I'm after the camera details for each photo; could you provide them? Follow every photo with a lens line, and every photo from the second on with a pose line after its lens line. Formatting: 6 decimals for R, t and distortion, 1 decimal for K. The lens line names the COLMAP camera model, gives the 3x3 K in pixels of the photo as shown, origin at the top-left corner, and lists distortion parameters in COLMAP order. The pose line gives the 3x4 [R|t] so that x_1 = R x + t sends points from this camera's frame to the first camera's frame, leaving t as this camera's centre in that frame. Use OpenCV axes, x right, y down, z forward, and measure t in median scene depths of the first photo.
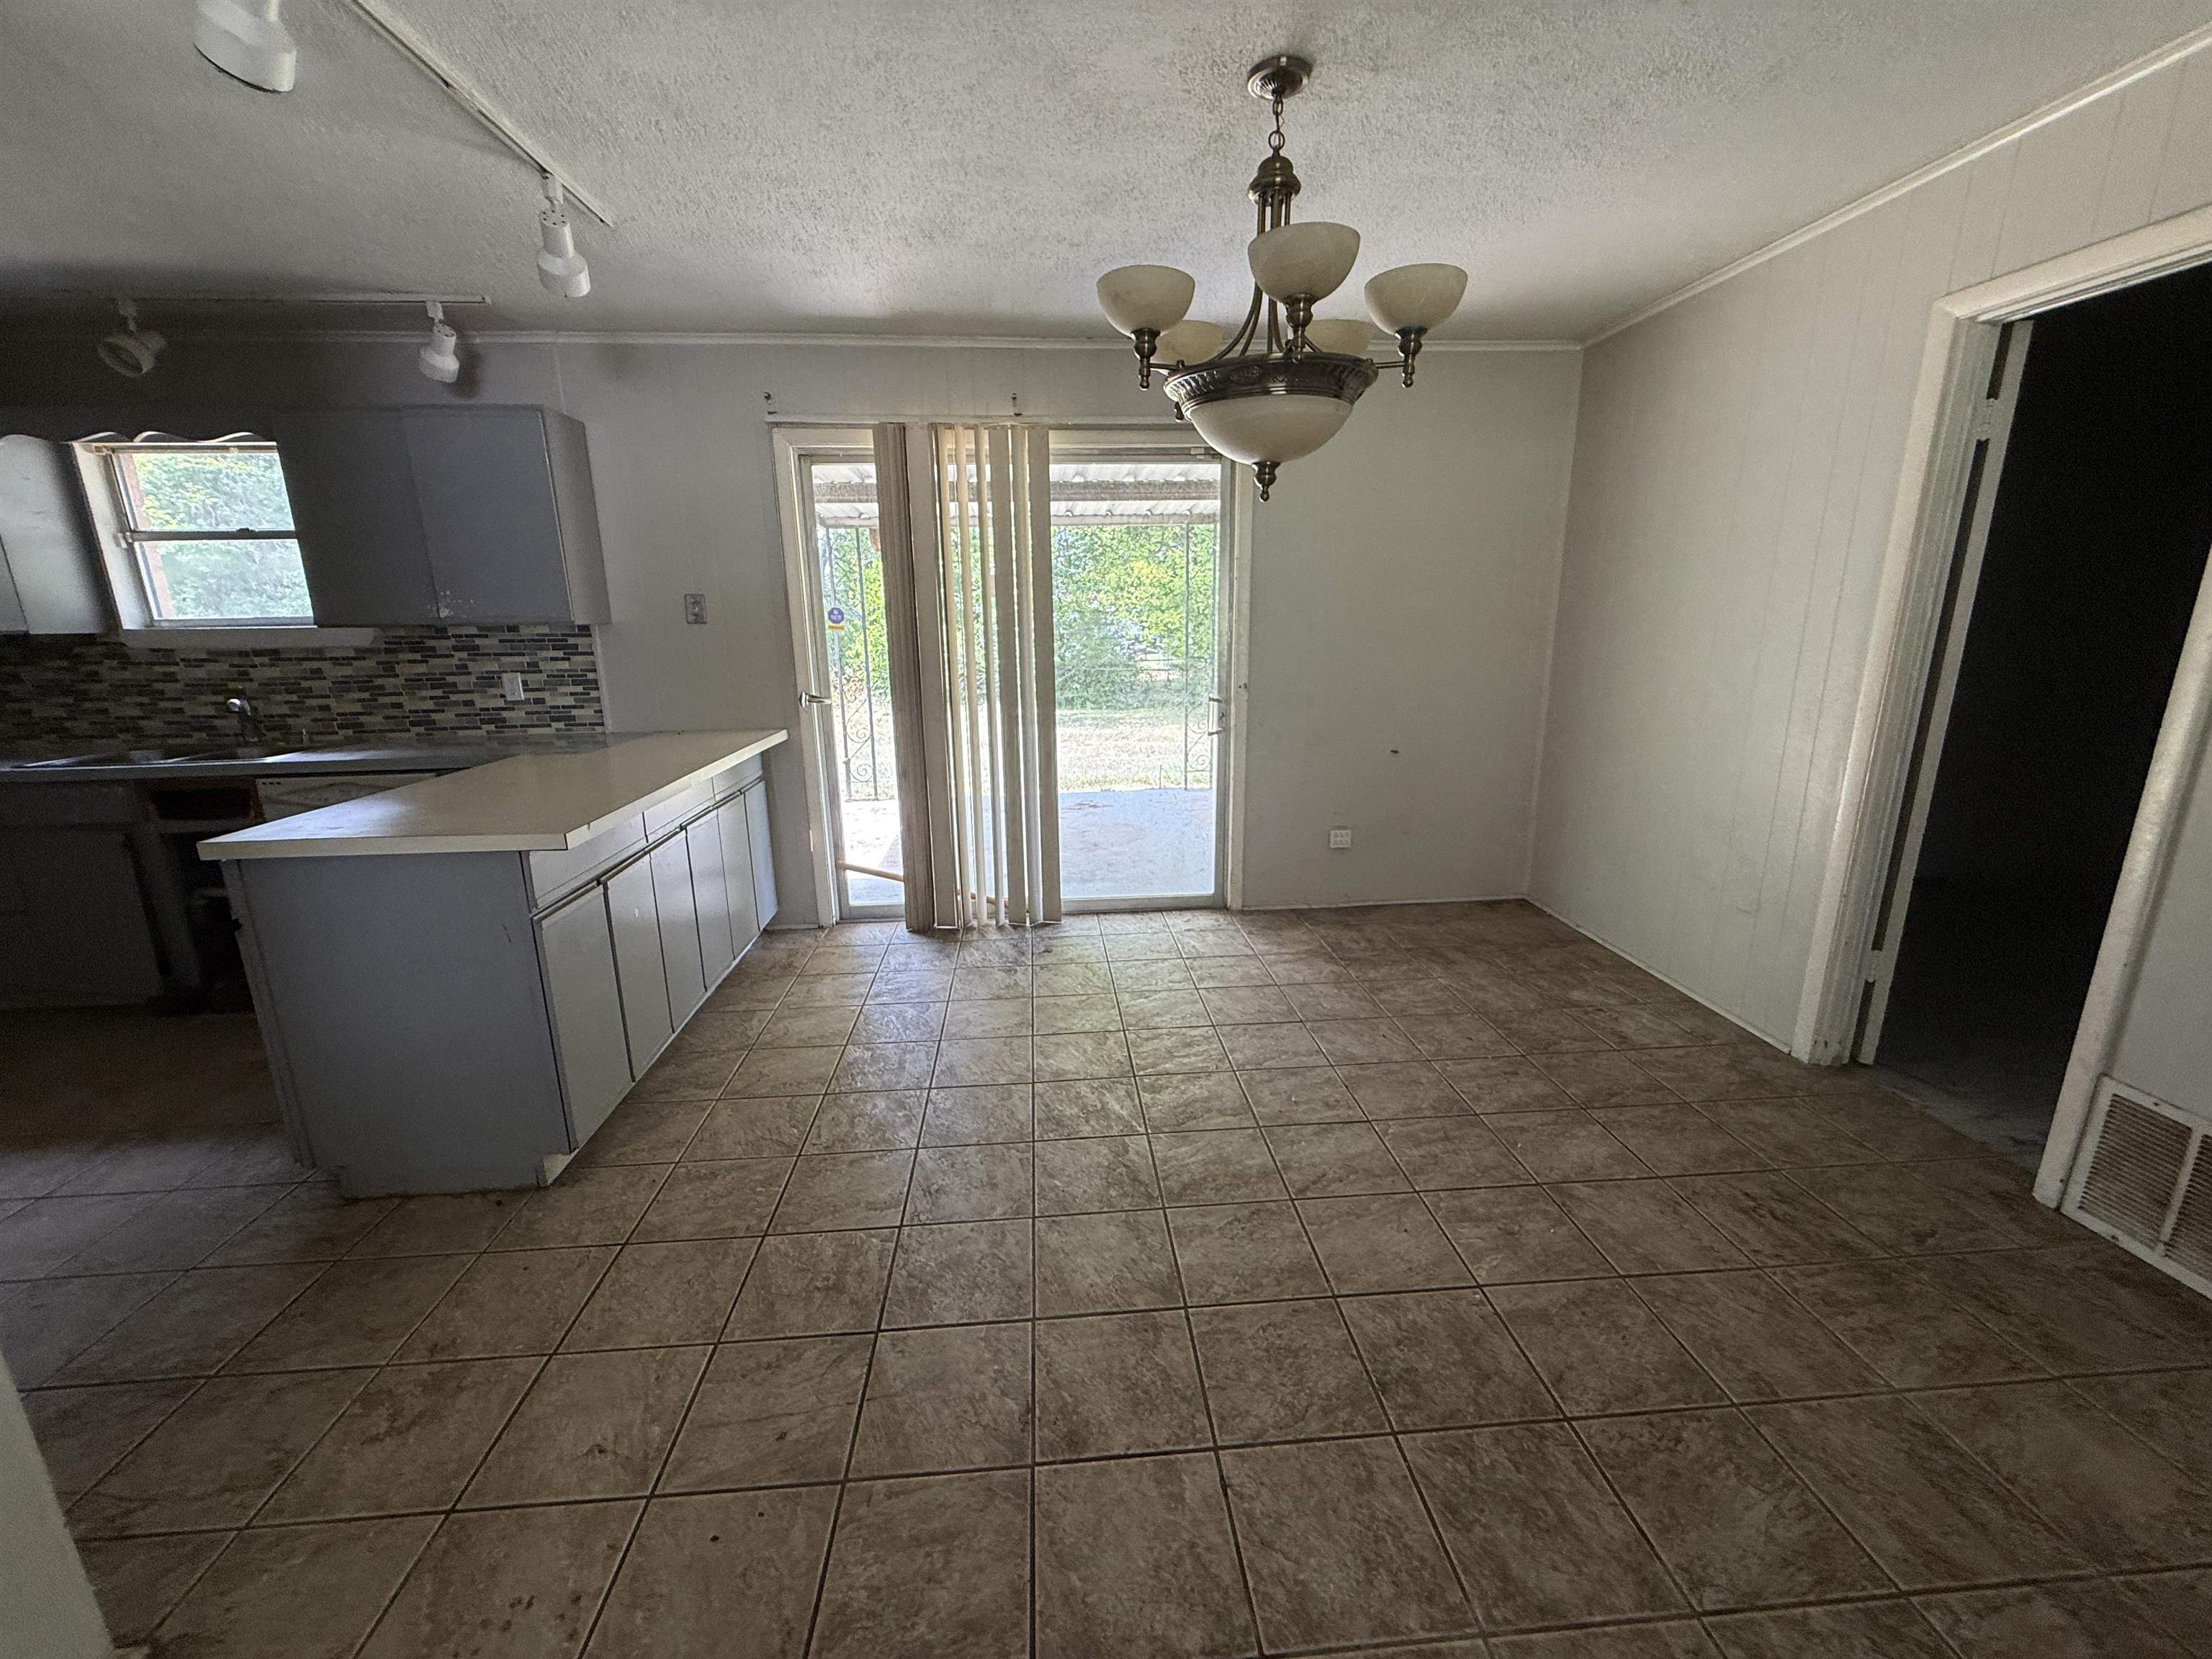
lens RADIAL K [[885.2, 0, 1105.2], [0, 885.2, 834.2], [0, 0, 1]] dist [0.001356, 0.000020]
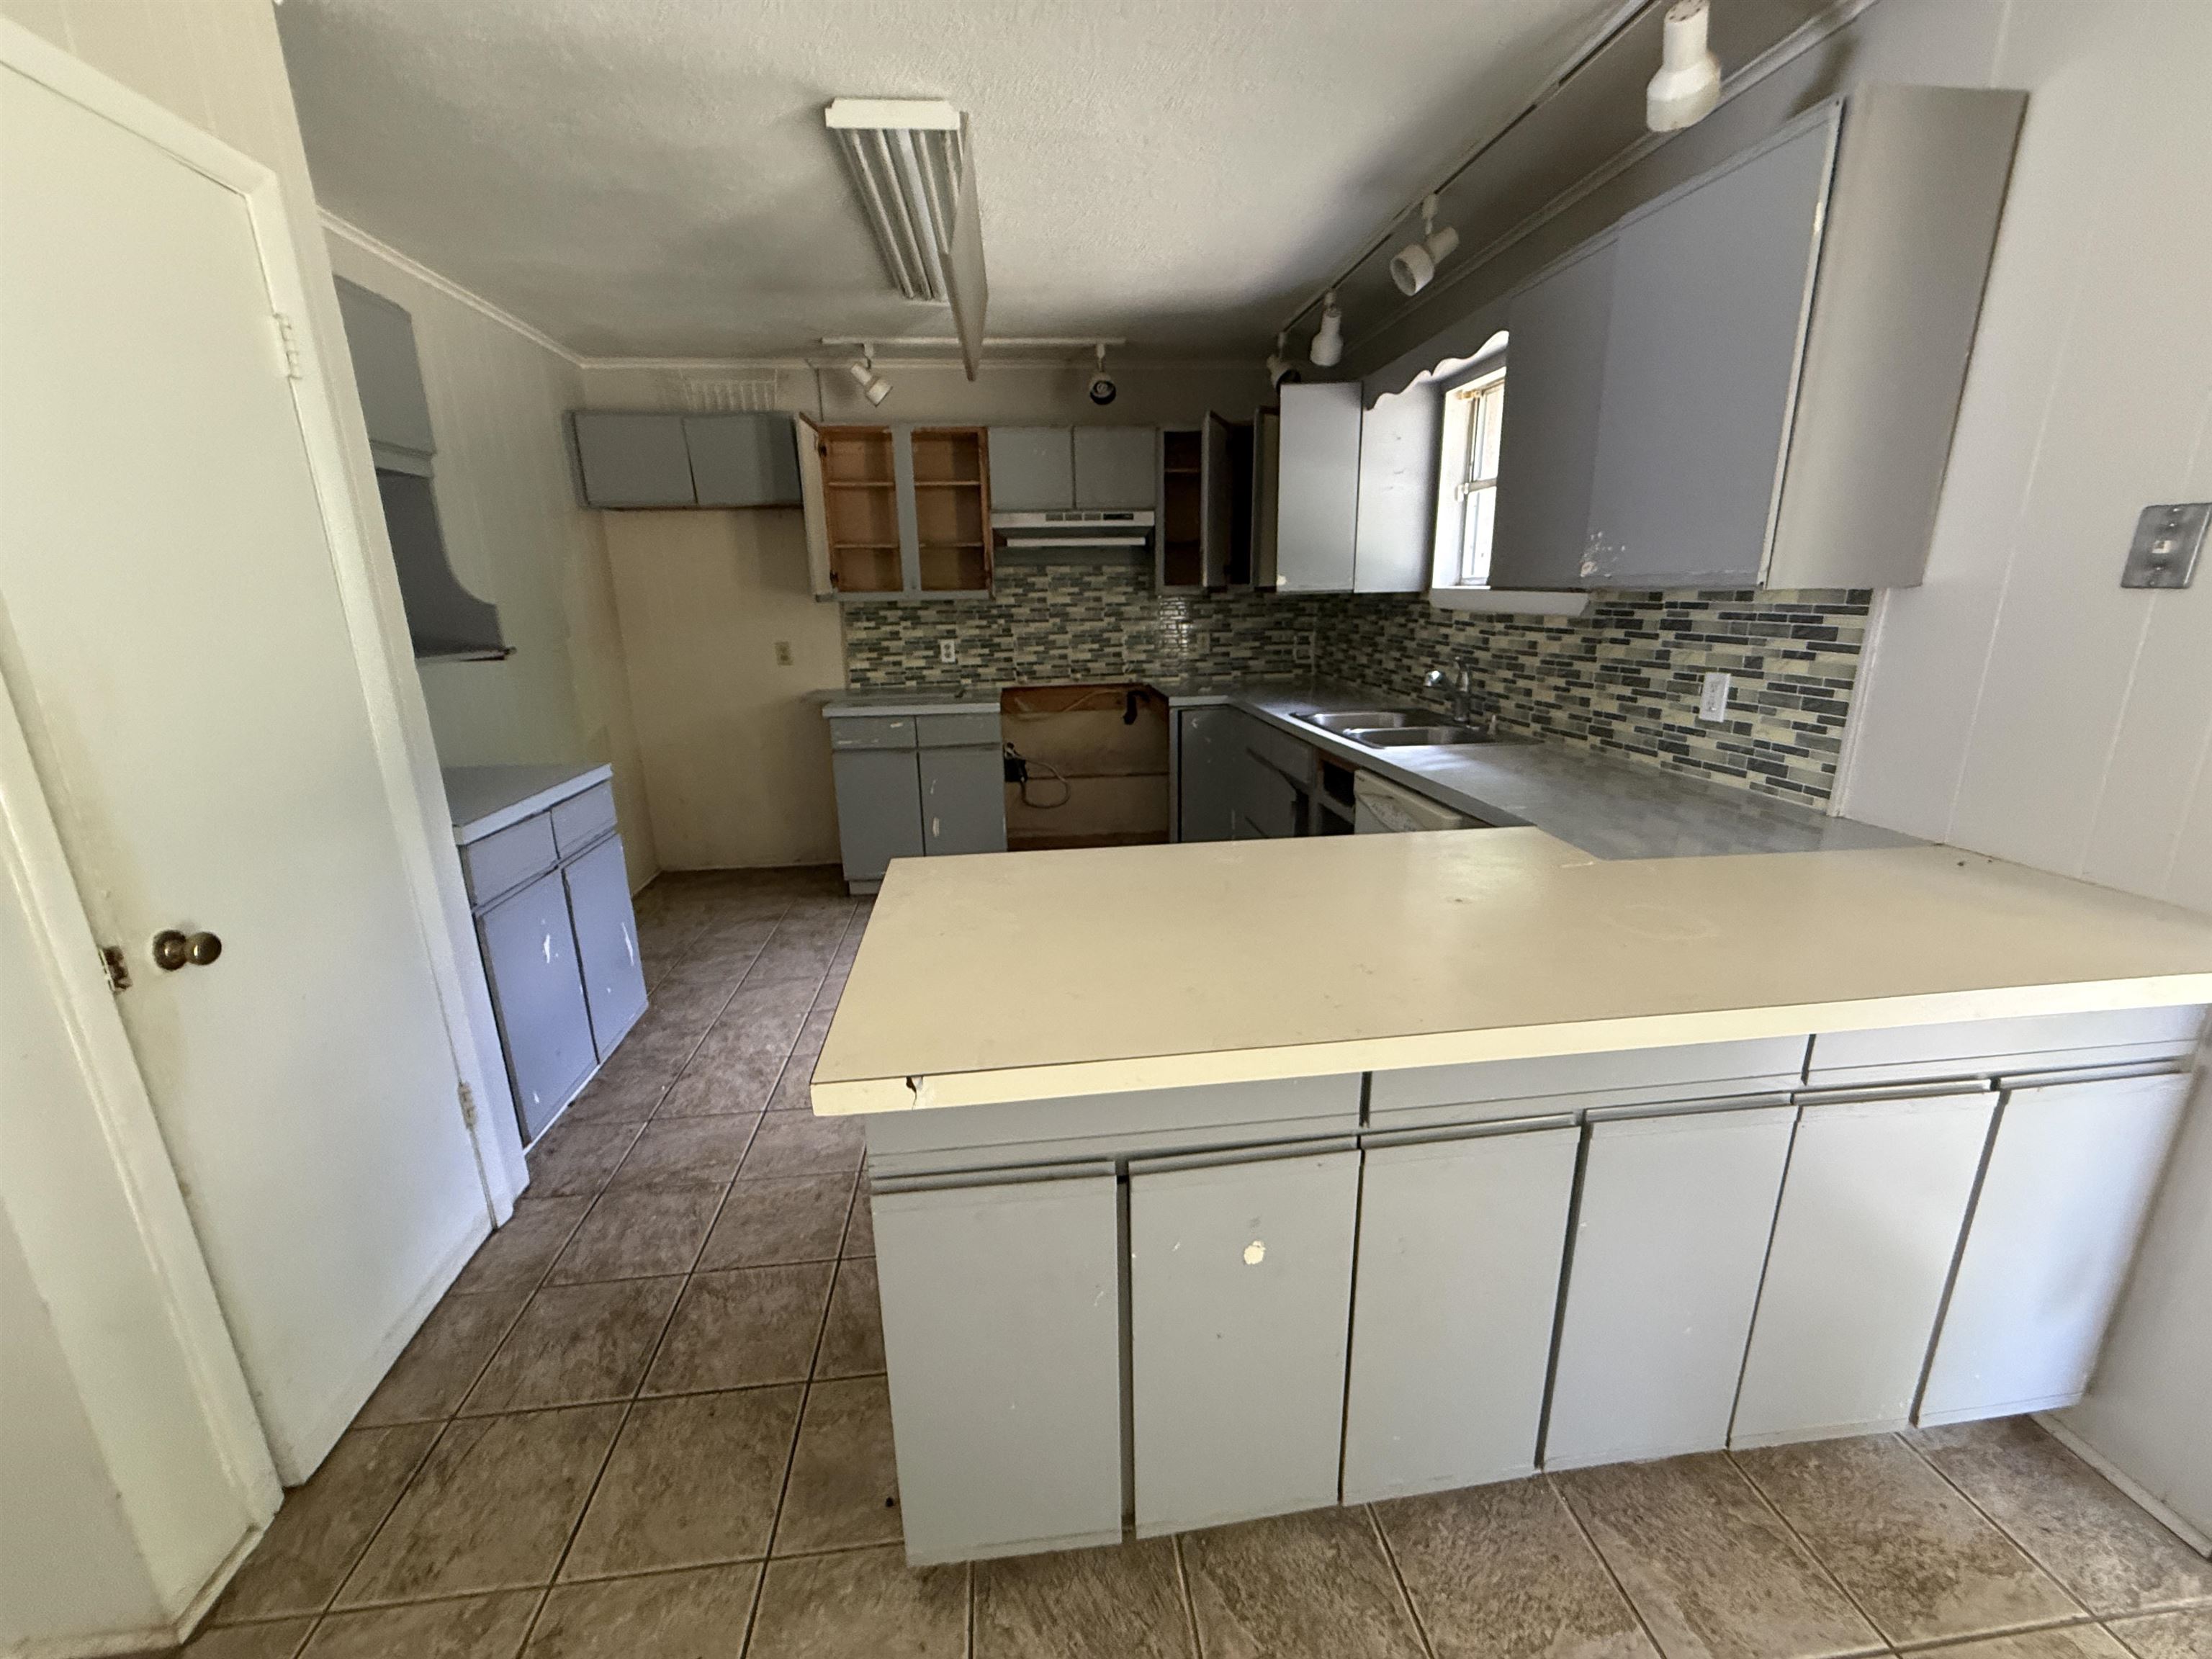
lens RADIAL K [[885.2, 0, 1105.2], [0, 885.2, 826.8], [0, 0, 1]] dist [0.001356, 0.000020]
pose [[0.030821, 0.272426, -0.961683, -0.111917], [-0.220544, 0.940280, 0.259295, -0.150297], [0.974890, 0.204102, 0.089062, 0.589516]]
